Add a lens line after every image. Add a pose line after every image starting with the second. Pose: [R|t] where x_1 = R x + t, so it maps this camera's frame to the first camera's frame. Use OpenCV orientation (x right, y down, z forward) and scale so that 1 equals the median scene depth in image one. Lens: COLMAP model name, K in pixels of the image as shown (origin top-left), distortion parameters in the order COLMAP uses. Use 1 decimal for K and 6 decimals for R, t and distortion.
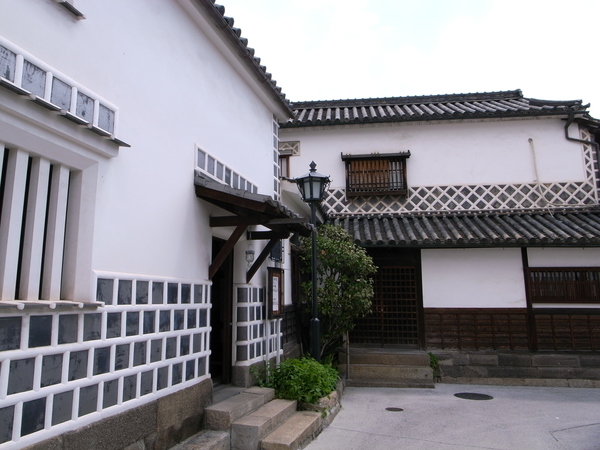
lens RADIAL K [[501.6, 0, 267.4], [0, 501.6, 206.1], [0, 0, 1]] dist [-0.045918, 0.024259]
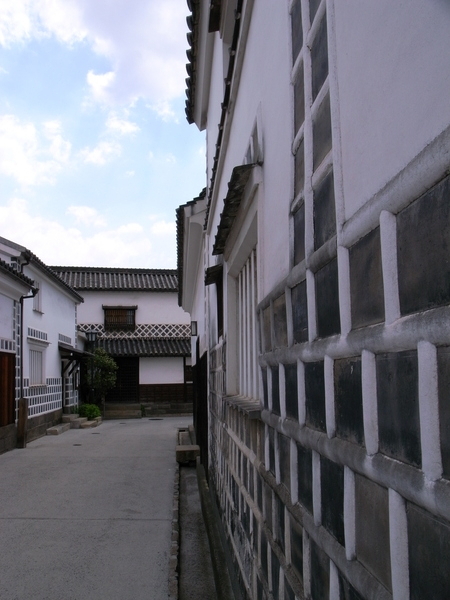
lens RADIAL K [[501.6, 0, 212.8], [0, 501.6, 323.9], [0, 0, 1]] dist [-0.045918, 0.024259]
pose [[0.926066, 0.016795, 0.376988, -0.224507], [-0.045756, 0.996636, 0.067999, -0.228521], [-0.374577, -0.080221, 0.923719, -1.152154]]
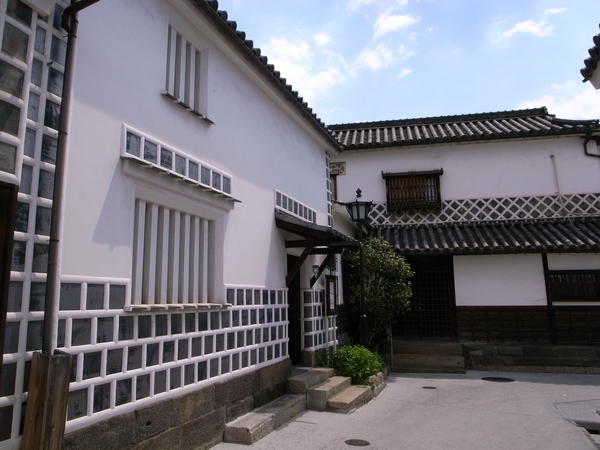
lens RADIAL K [[501.6, 0, 265.9], [0, 501.6, 204.8], [0, 0, 1]] dist [-0.045918, 0.024259]
pose [[0.996146, -0.022524, -0.084766, -0.027537], [0.022383, 0.999746, -0.002613, -0.041497], [0.084804, 0.000705, 0.996397, -0.206583]]
